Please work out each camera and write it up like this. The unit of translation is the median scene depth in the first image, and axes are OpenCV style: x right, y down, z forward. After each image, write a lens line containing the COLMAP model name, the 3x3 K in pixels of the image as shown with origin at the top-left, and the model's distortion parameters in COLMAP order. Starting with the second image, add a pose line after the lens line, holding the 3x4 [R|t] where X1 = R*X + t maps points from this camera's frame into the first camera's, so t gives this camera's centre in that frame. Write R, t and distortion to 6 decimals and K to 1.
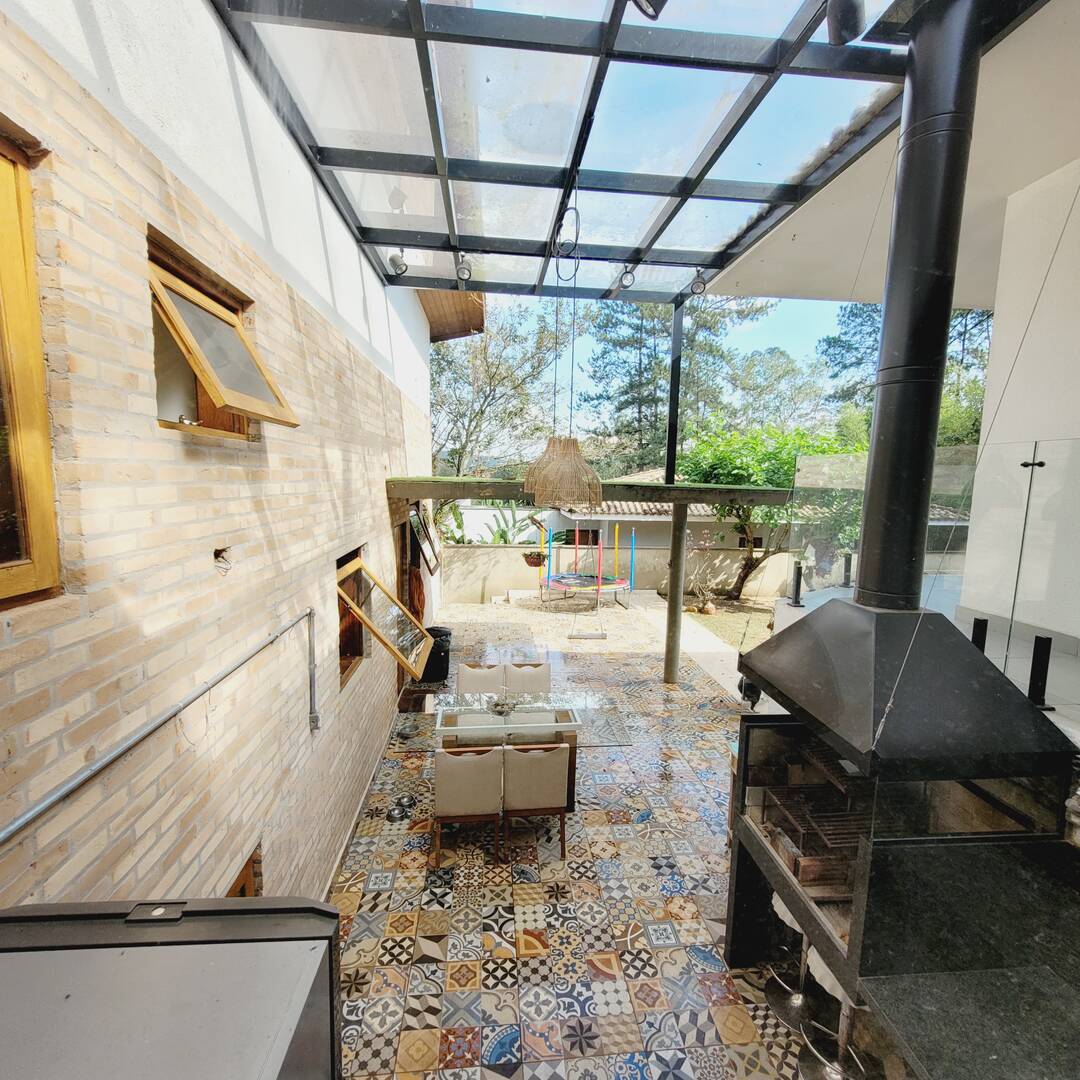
lens RADIAL K [[570.1, 0, 549.4], [0, 570.1, 552.6], [0, 0, 1]] dist [0.004185, -0.001064]
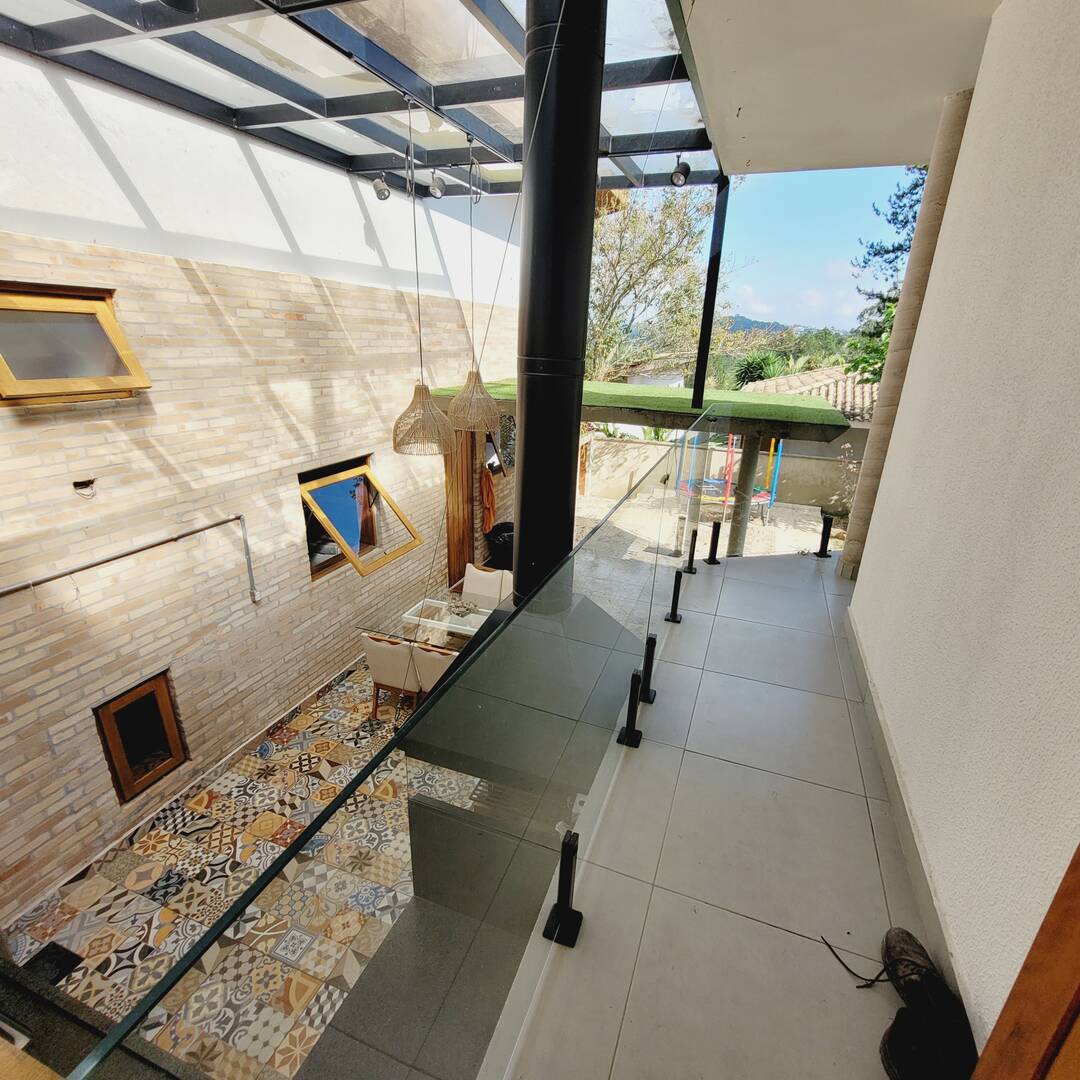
lens RADIAL K [[570.1, 0, 551.7], [0, 570.1, 551.0], [0, 0, 1]] dist [0.004185, -0.001064]
pose [[0.897207, 0.162679, -0.410555, 0.754611], [-0.070777, 0.970630, 0.229930, -0.167615], [0.435902, -0.177237, 0.882370, 0.121260]]
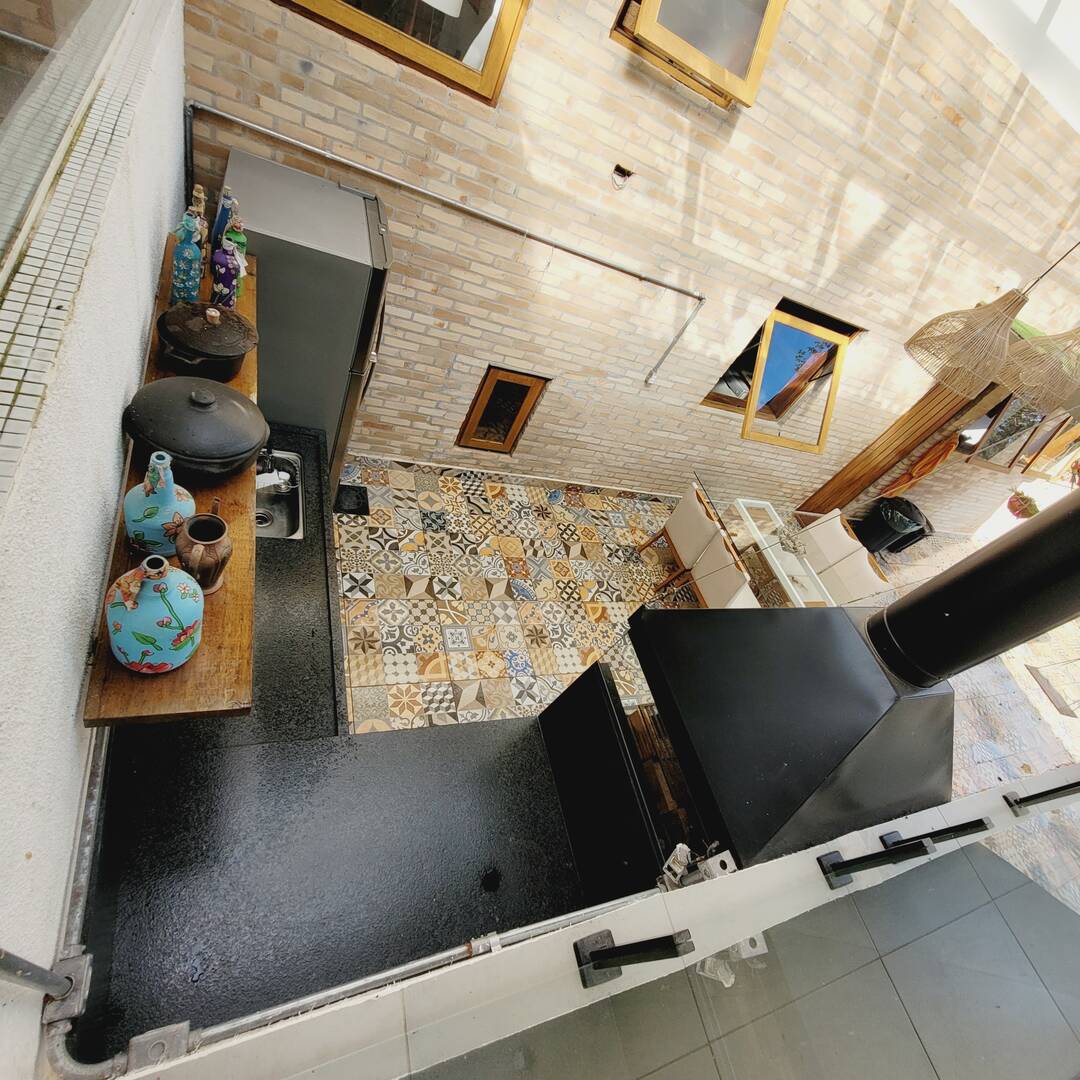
lens RADIAL K [[570.1, 0, 545.3], [0, 570.1, 554.2], [0, 0, 1]] dist [0.004185, -0.001064]
pose [[0.175345, 0.780229, -0.600413, 0.641539], [-0.532031, 0.588237, 0.609032, -0.130895], [0.828370, 0.212648, 0.518250, 0.199026]]
